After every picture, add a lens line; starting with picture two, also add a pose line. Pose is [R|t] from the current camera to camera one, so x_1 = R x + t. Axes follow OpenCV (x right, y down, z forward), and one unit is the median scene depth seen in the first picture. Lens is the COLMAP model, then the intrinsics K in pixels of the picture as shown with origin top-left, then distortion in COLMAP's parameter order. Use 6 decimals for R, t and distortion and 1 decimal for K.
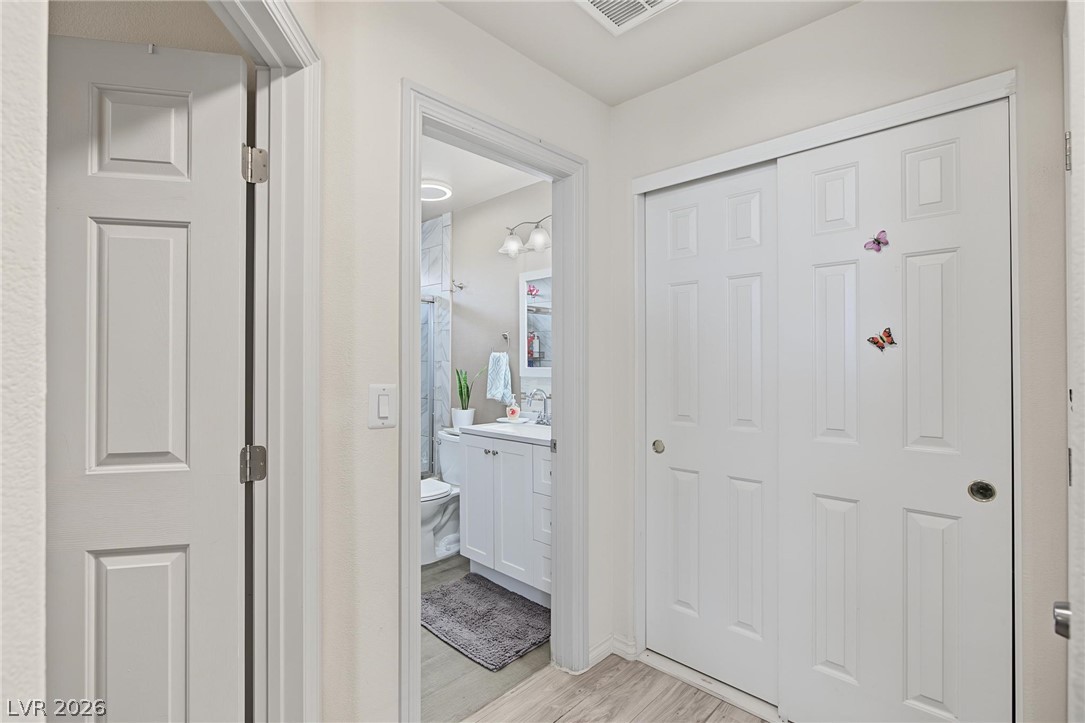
lens RADIAL K [[493.5, 0, 541.1], [0, 493.5, 358.3], [0, 0, 1]] dist [-0.013506, 0.004104]
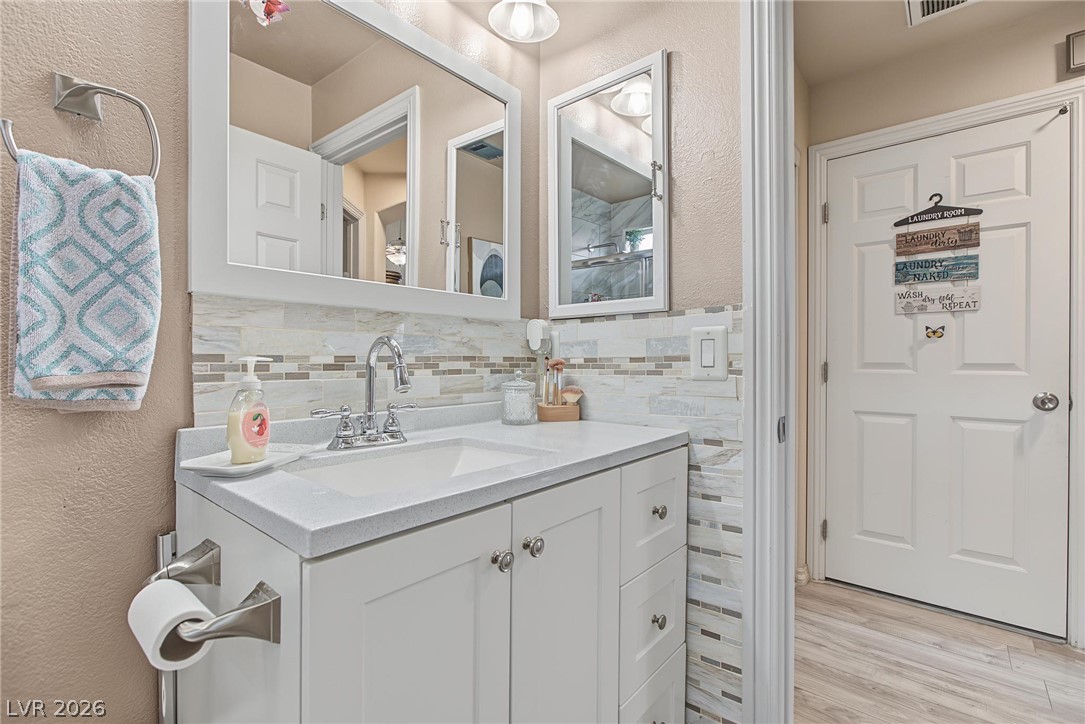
lens RADIAL K [[493.5, 0, 540.1], [0, 493.5, 362.2], [0, 0, 1]] dist [-0.013506, 0.004104]
pose [[-0.058211, 0.002046, 0.998302, -0.295048], [-0.002918, 0.999993, -0.002220, 0.070550], [-0.998300, -0.003042, -0.058205, 0.804142]]
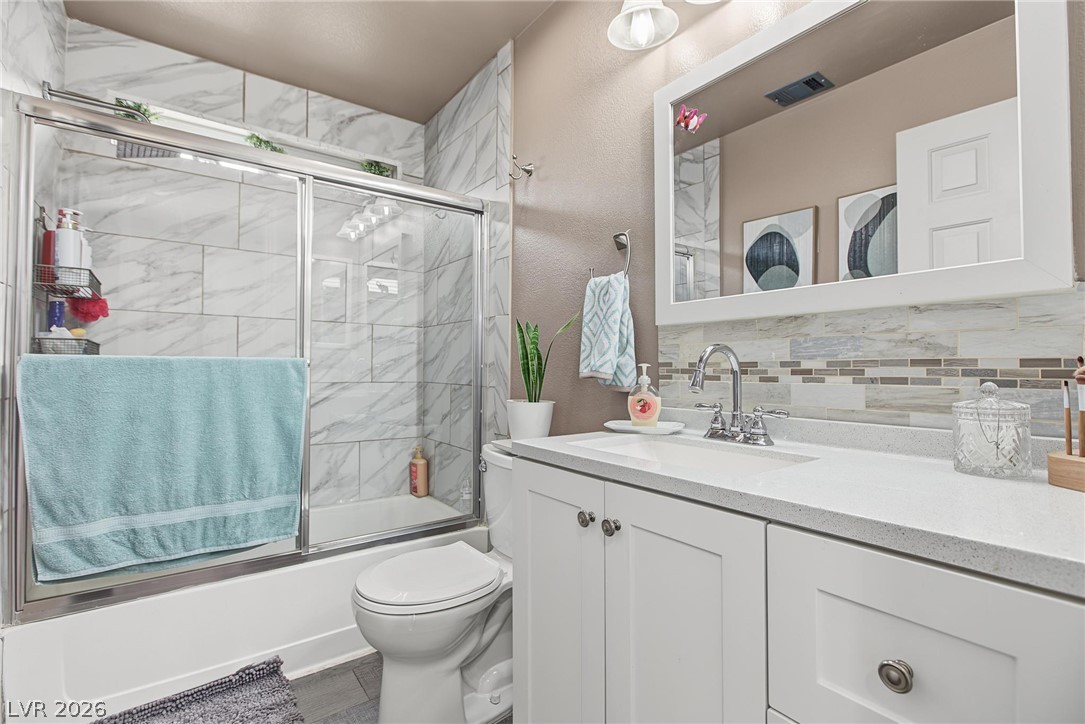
lens RADIAL K [[493.5, 0, 539.9], [0, 493.5, 362.9], [0, 0, 1]] dist [-0.013506, 0.004104]
pose [[0.985179, 0.002137, -0.171519, -0.067059], [-0.002781, 0.999990, -0.003517, 0.068625], [0.171509, 0.003942, 0.985175, 0.537376]]
